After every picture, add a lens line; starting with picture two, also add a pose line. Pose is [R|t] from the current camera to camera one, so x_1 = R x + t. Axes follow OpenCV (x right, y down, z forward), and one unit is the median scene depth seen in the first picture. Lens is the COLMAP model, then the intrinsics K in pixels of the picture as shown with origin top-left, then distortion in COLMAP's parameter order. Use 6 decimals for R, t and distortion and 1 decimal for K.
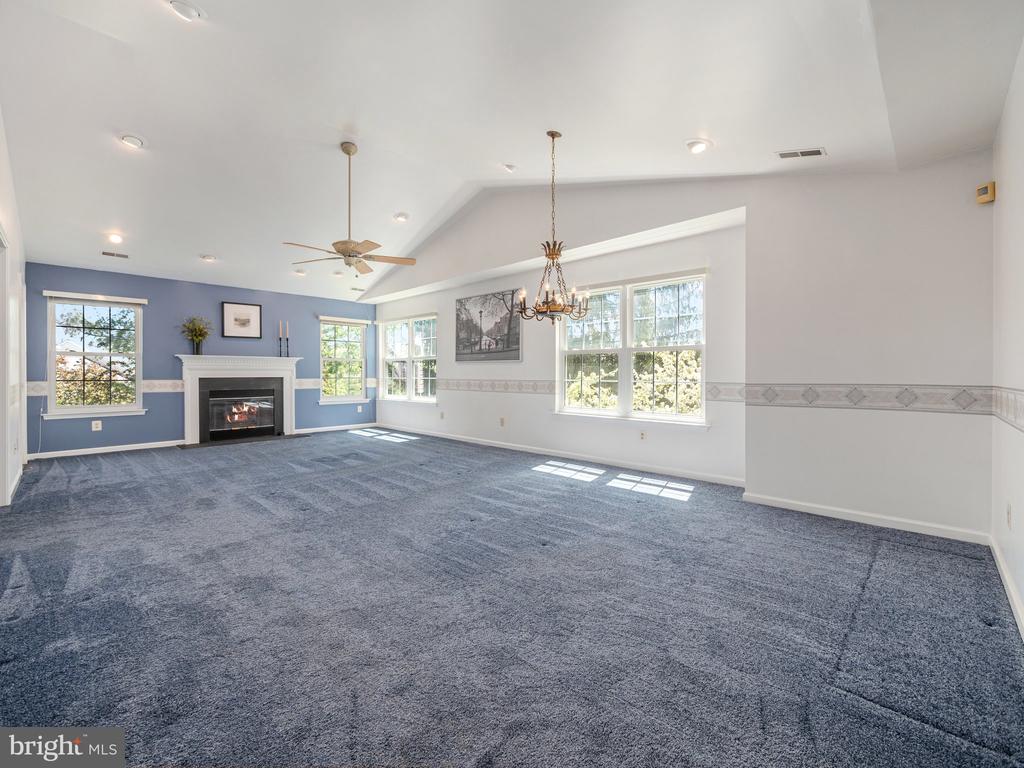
lens RADIAL K [[436.2, 0, 508.8], [0, 436.2, 378.4], [0, 0, 1]] dist [-0.001517, -0.000113]
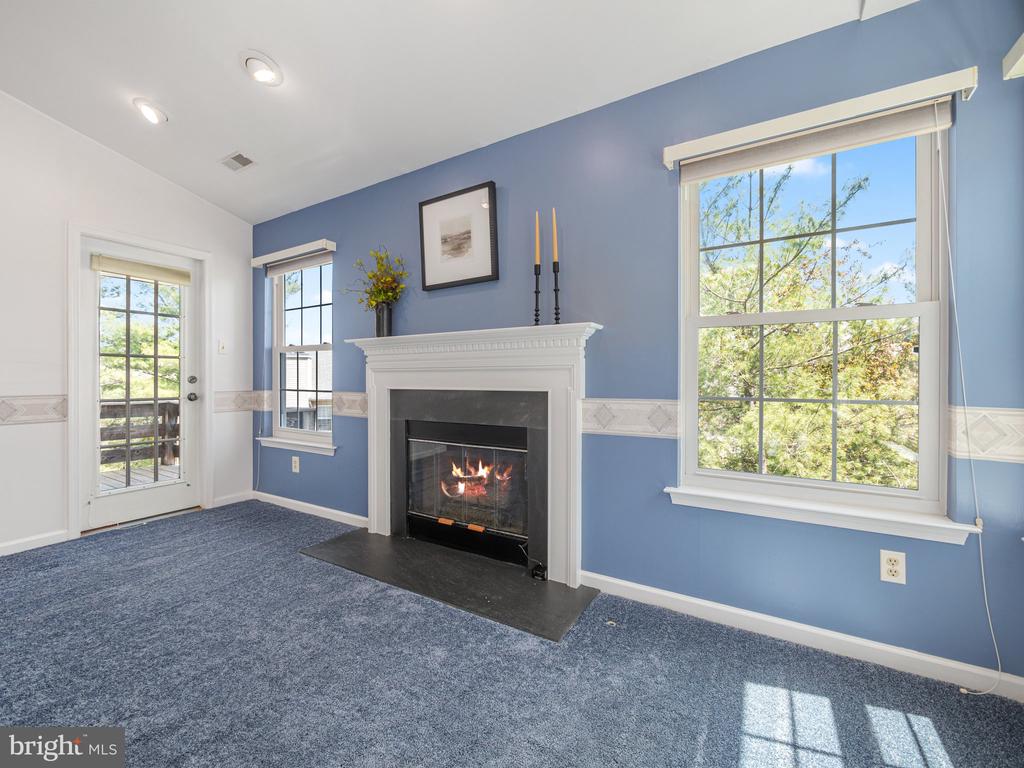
lens RADIAL K [[436.2, 0, 508.8], [0, 436.2, 378.4], [0, 0, 1]] dist [-0.001517, -0.000113]
pose [[0.221559, -0.000820, -0.975147, -0.241766], [-0.011919, 0.999923, -0.003549, -0.011882], [0.975074, 0.012410, 0.221532, 0.991810]]
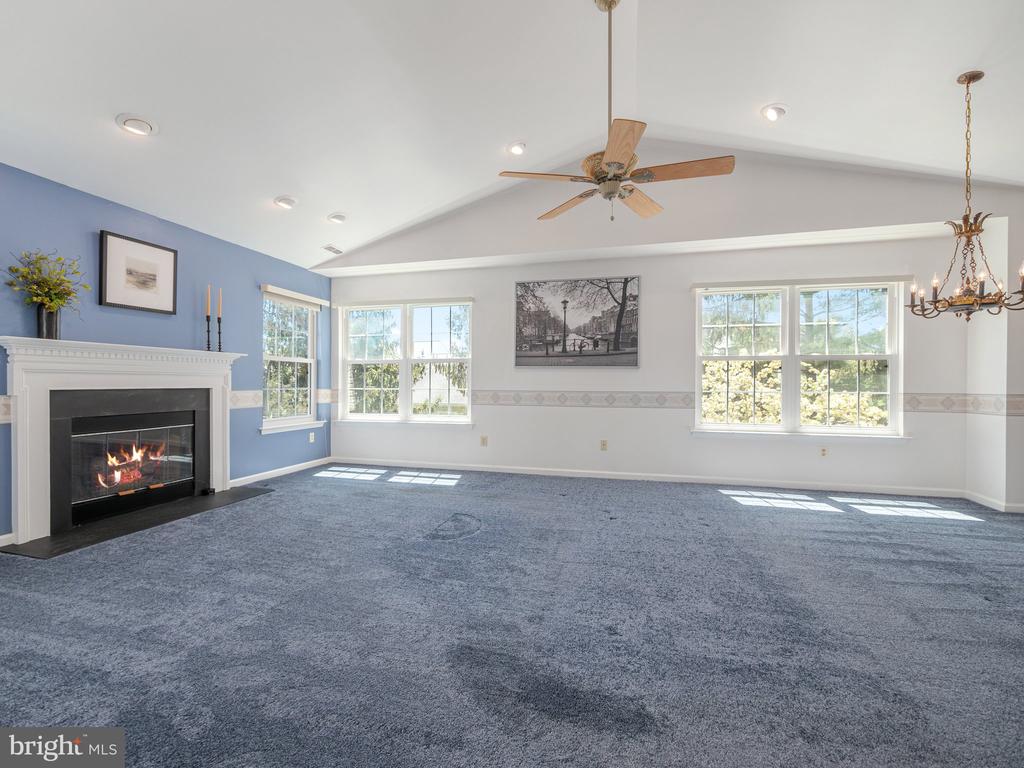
lens RADIAL K [[444.5, 0, 515.9], [0, 444.5, 384.5], [0, 0, 1]] dist [-0.001372, -0.000429]
pose [[0.871691, 0.001883, 0.490053, -0.500692], [0.001622, 0.999976, -0.006729, -0.003348], [-0.490054, 0.006660, 0.871667, 0.354992]]
